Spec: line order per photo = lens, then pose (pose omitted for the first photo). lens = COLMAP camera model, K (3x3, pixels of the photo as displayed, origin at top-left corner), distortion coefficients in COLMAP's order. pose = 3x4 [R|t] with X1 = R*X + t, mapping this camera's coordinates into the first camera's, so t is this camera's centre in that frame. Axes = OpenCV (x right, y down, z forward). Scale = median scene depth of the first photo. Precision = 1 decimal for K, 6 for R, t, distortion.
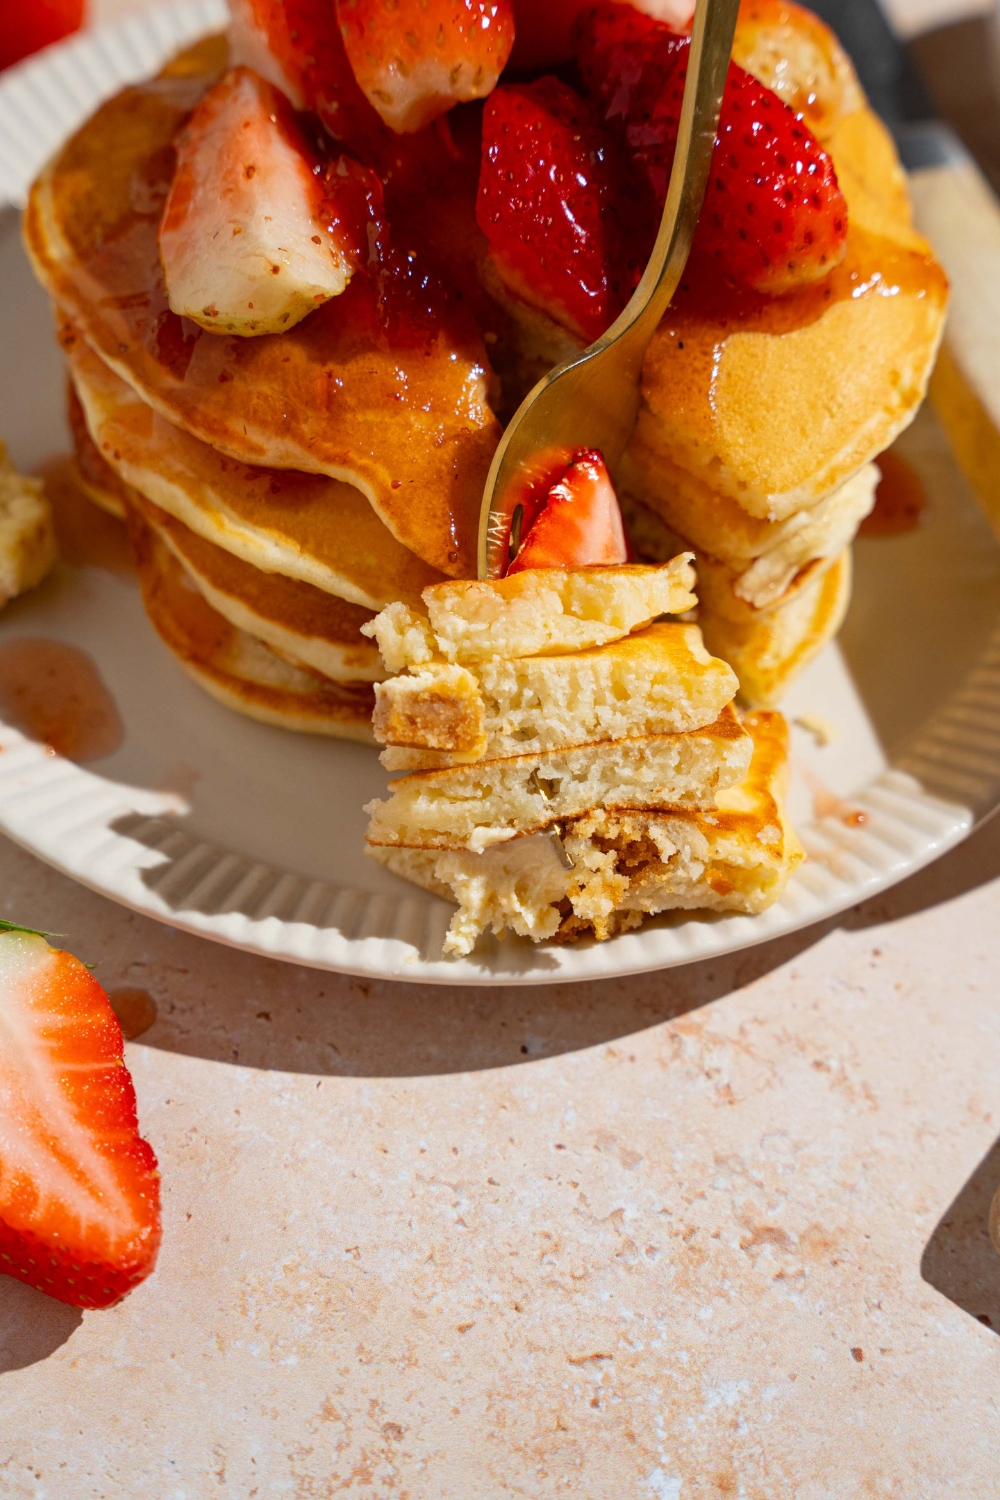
lens RADIAL K [[3020.6, 0, 520.7], [0, 3020.6, 755.0], [0, 0, 1]] dist [0.066924, 0.000000]
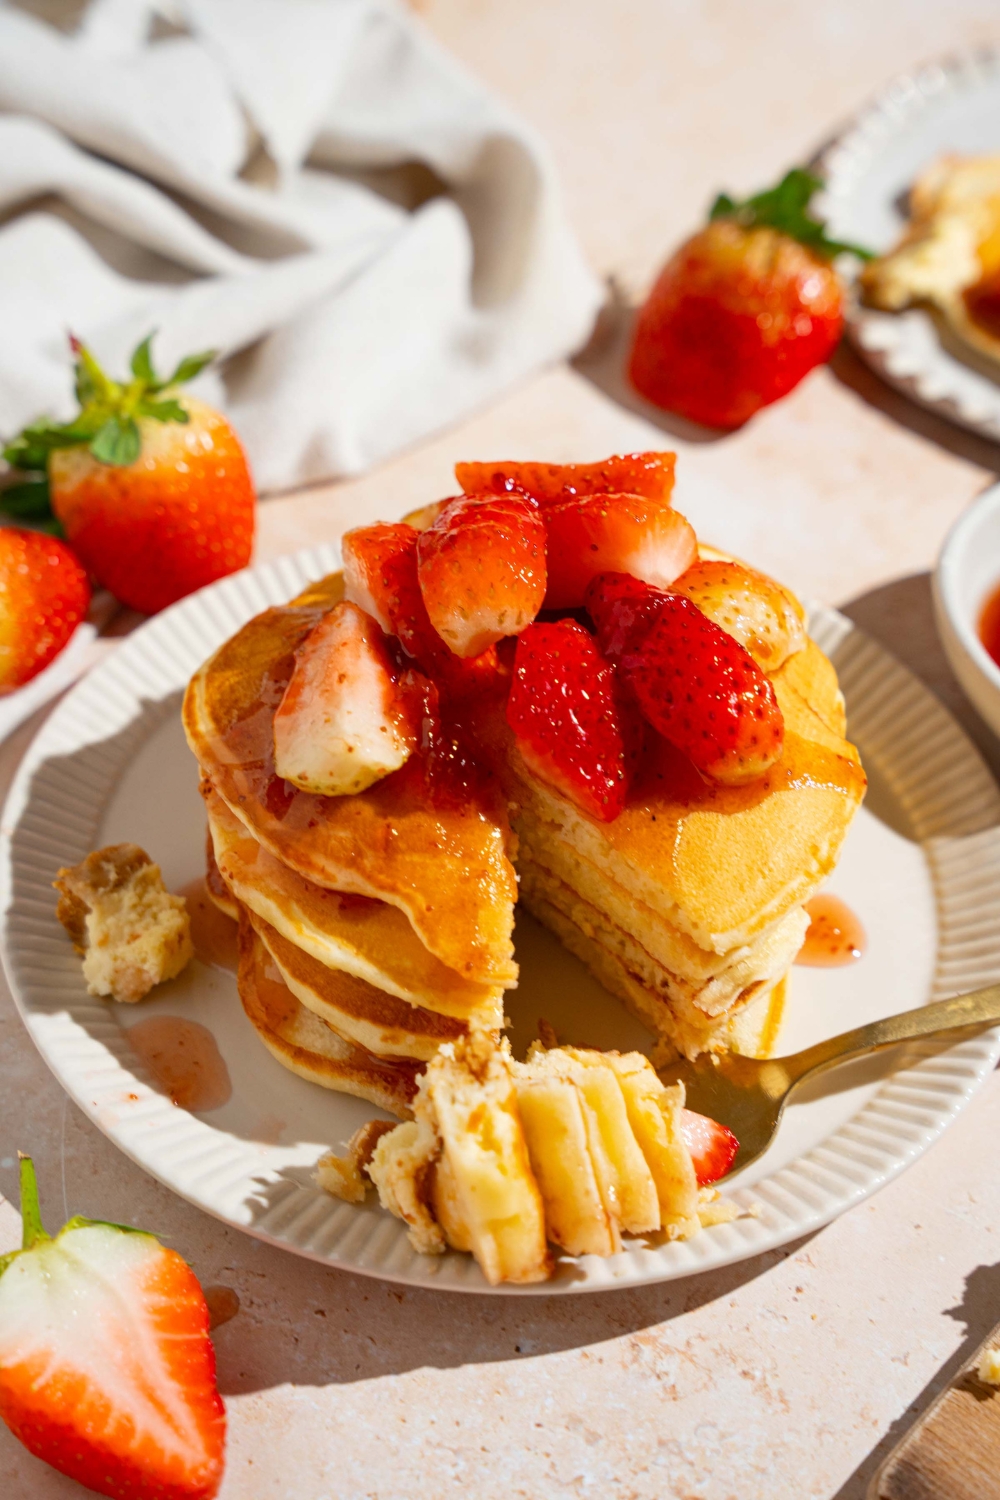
lens RADIAL K [[2889.8, 0, 507.6], [0, 2889.8, 692.0], [0, 0, 1]] dist [0.078292, 0.000000]
pose [[0.996577, 0.034360, -0.075190, 0.080936], [-0.046998, 0.983735, -0.173367, 0.036102], [0.068010, 0.176307, 0.981983, -0.273954]]
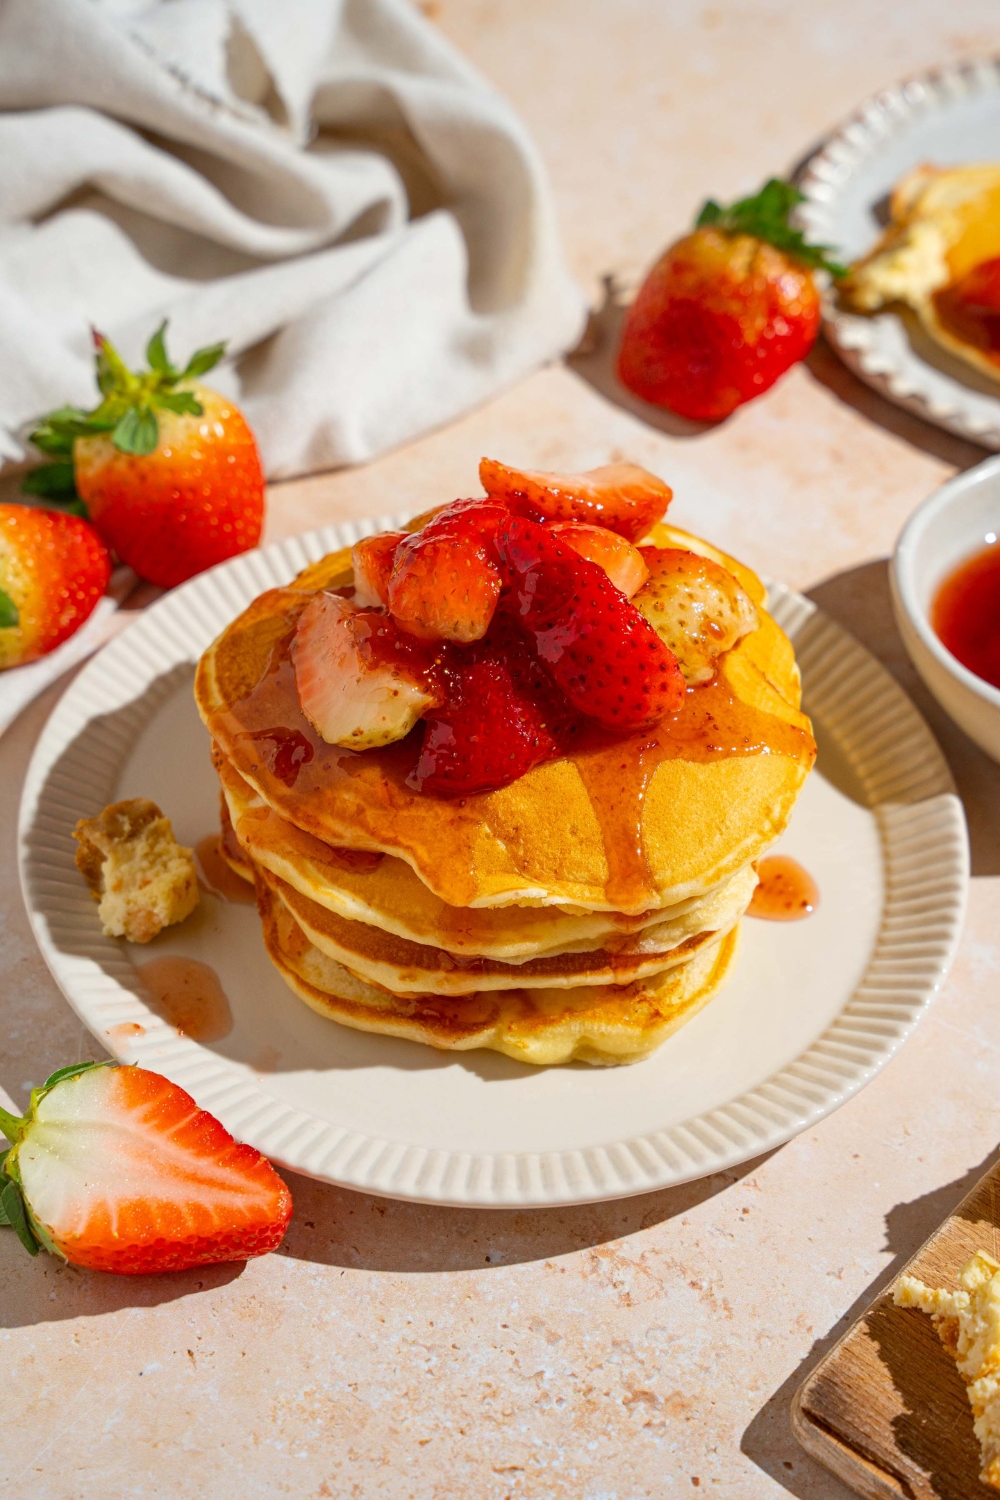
lens RADIAL K [[2889.8, 0, 500.0], [0, 2889.8, 727.9], [0, 0, 1]] dist [0.078292, 0.000000]
pose [[0.994800, 0.048568, -0.089524, 0.117775], [-0.062039, 0.986052, -0.154444, 0.061055], [0.080774, 0.159195, 0.983937, -0.390704]]
